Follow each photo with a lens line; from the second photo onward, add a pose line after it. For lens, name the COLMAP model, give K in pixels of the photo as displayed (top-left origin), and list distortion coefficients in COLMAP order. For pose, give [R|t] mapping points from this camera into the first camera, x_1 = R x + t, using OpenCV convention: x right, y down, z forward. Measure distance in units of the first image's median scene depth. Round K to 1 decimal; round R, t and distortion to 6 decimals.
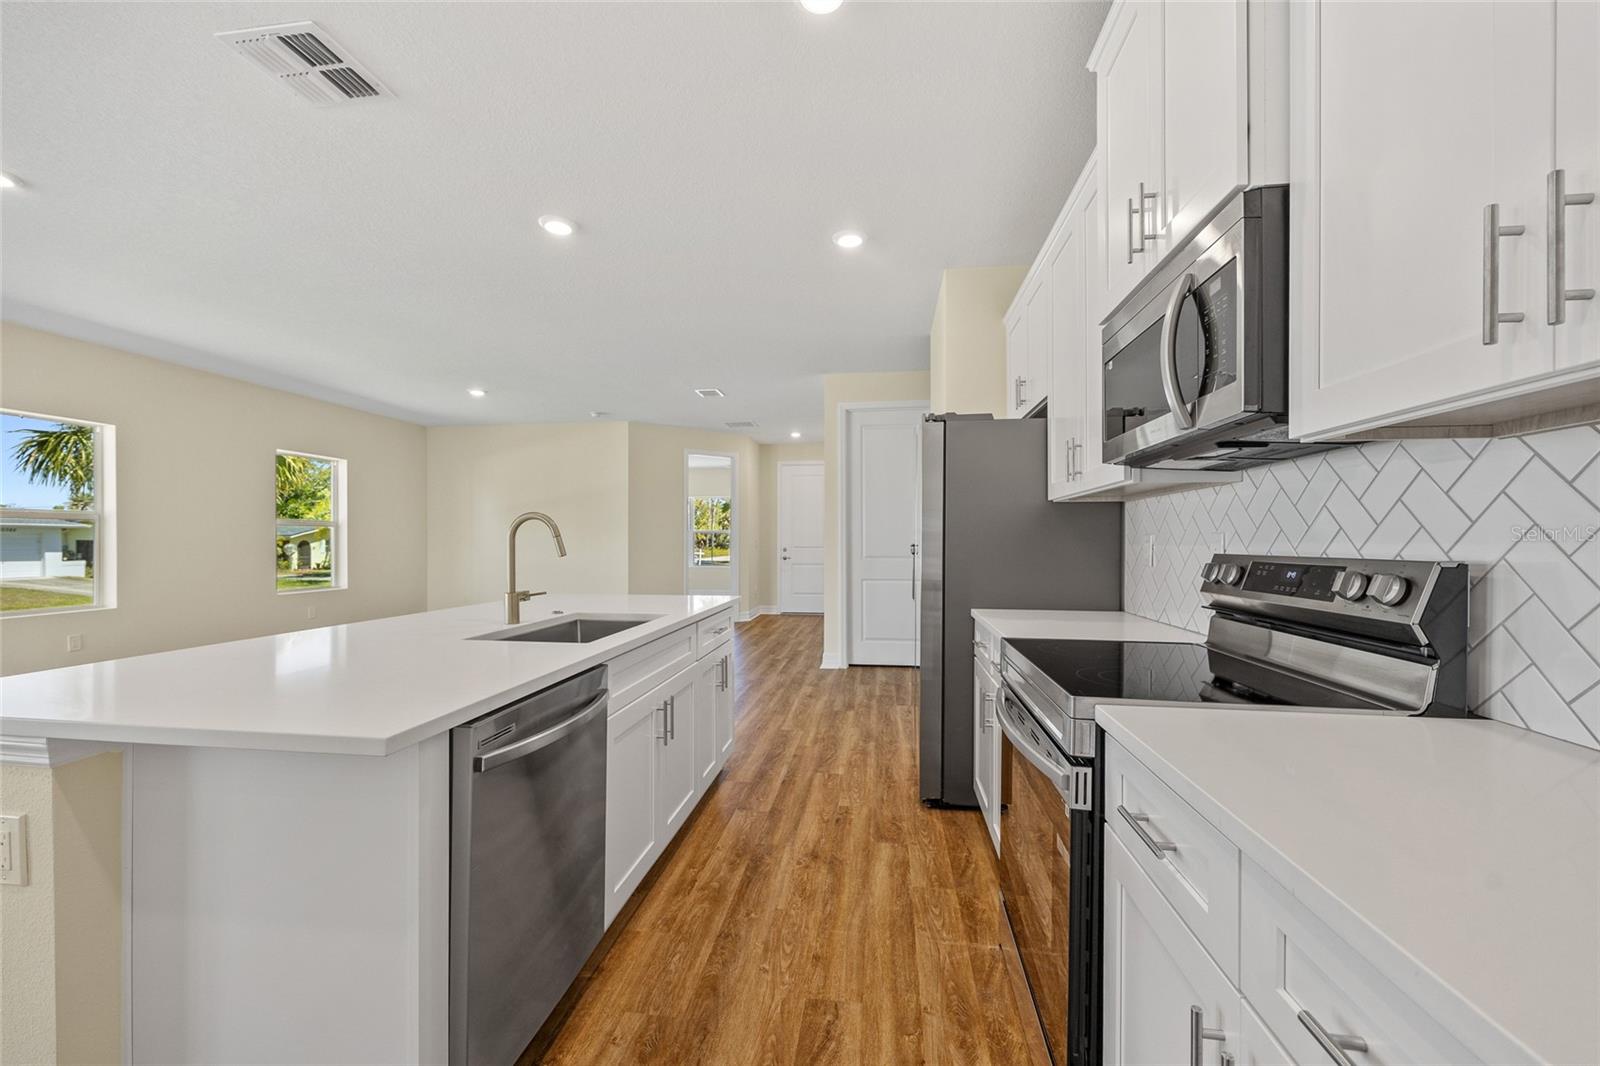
lens RADIAL K [[653.8, 0, 799.6], [0, 653.8, 548.9], [0, 0, 1]] dist [-0.001735, -0.000059]
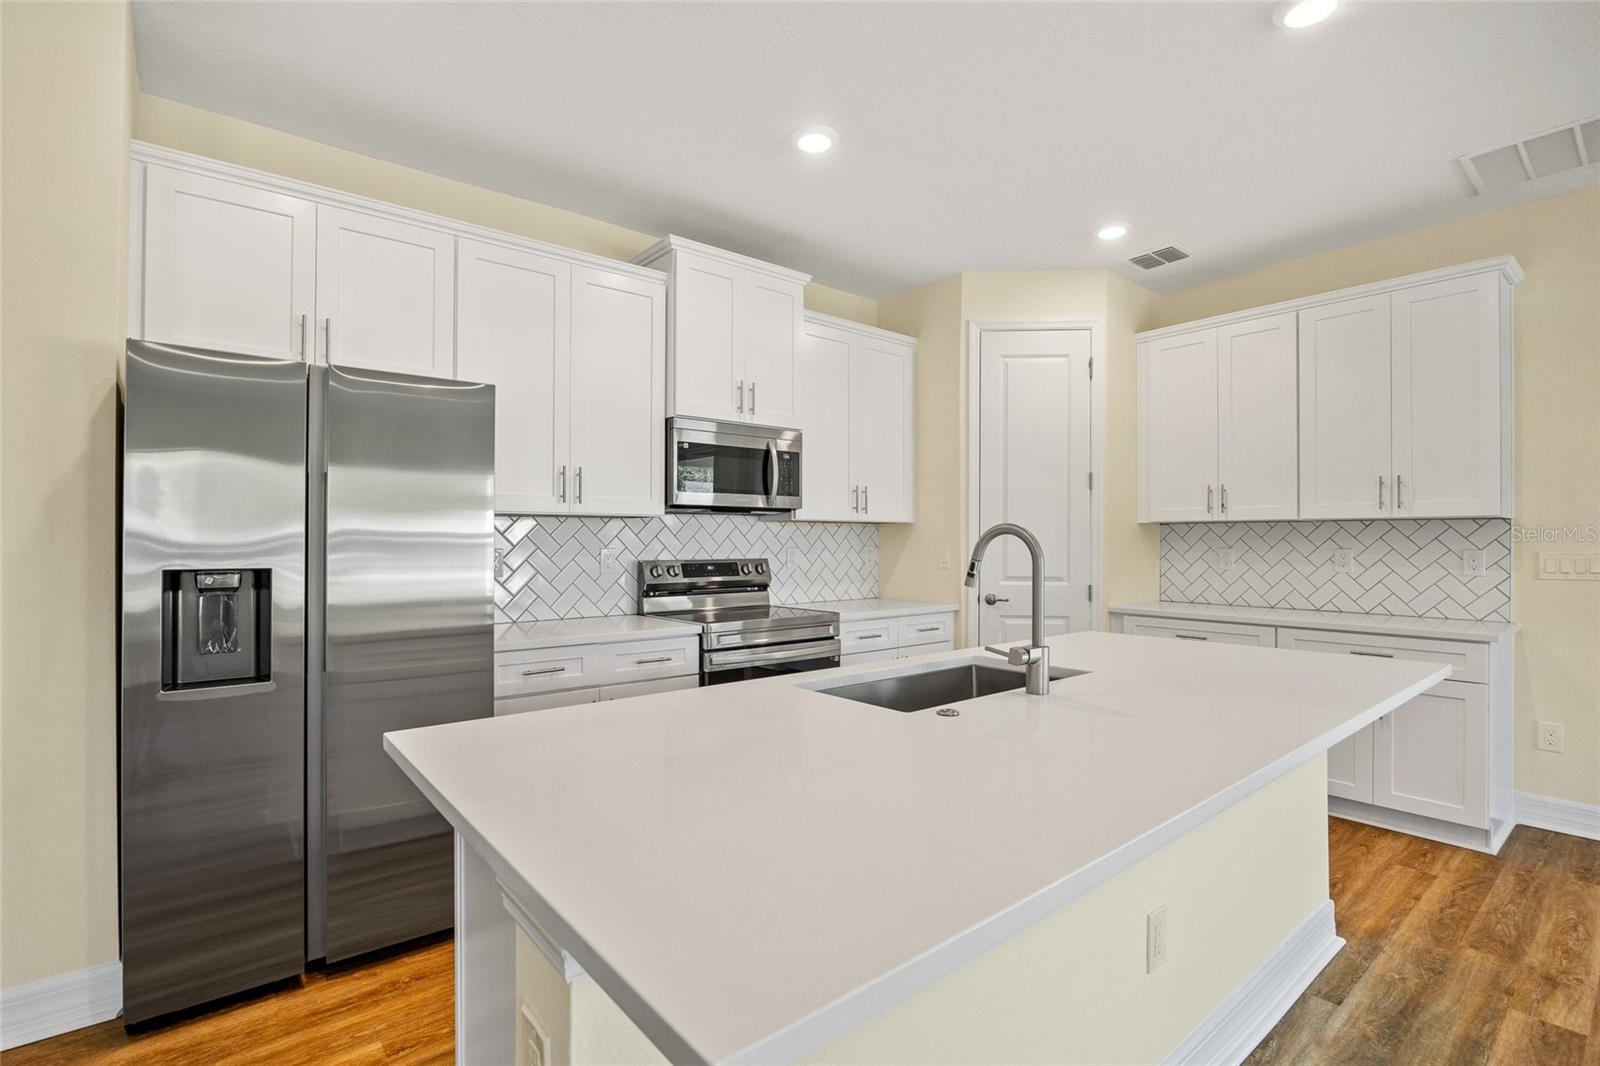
lens RADIAL K [[740.3, 0, 793.4], [0, 740.3, 537.1], [0, 0, 1]] dist [-0.016566, 0.000628]
pose [[-0.727764, 0.001662, 0.685826, -0.694367], [0.006505, 0.999969, 0.004479, -0.042923], [-0.685797, 0.007721, -0.727752, 1.540098]]
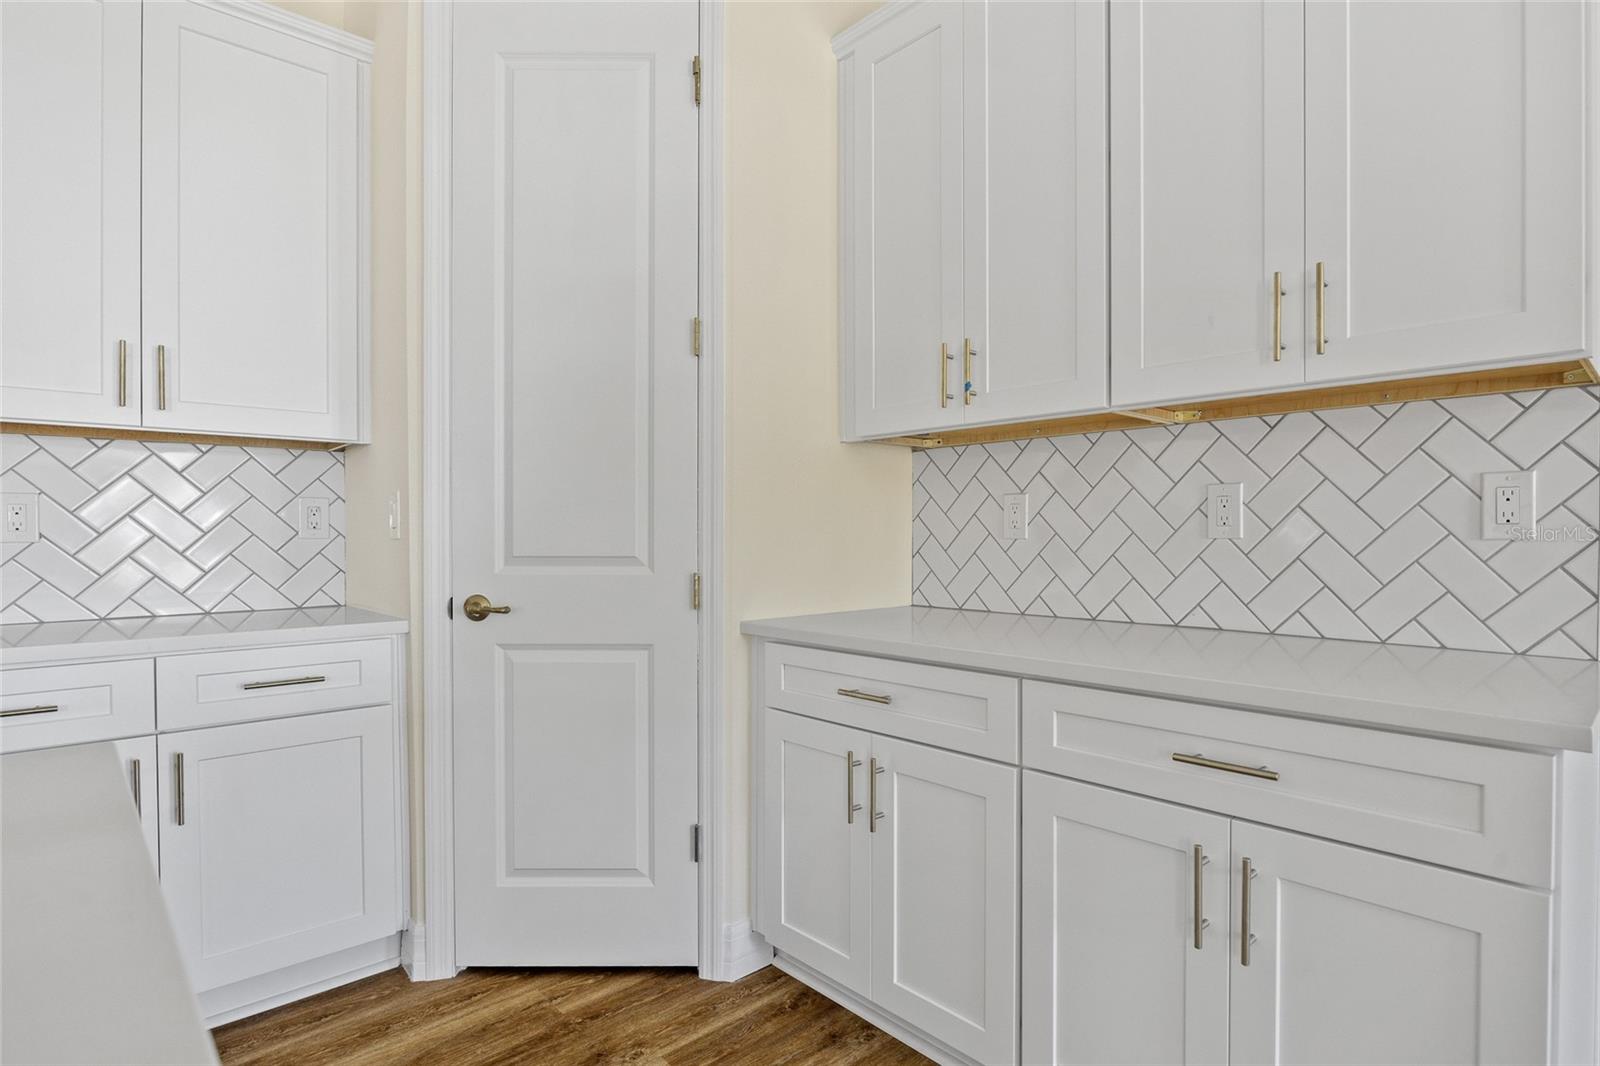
lens RADIAL K [[865.6, 0, 819.7], [0, 865.6, 538.6], [0, 0, 1]] dist [-0.003122, 0.000336]
pose [[-0.795455, -0.001949, 0.606010, -0.667862], [0.007901, 0.999876, 0.013586, 0.028163], [-0.605961, 0.015595, -0.795341, 0.528121]]
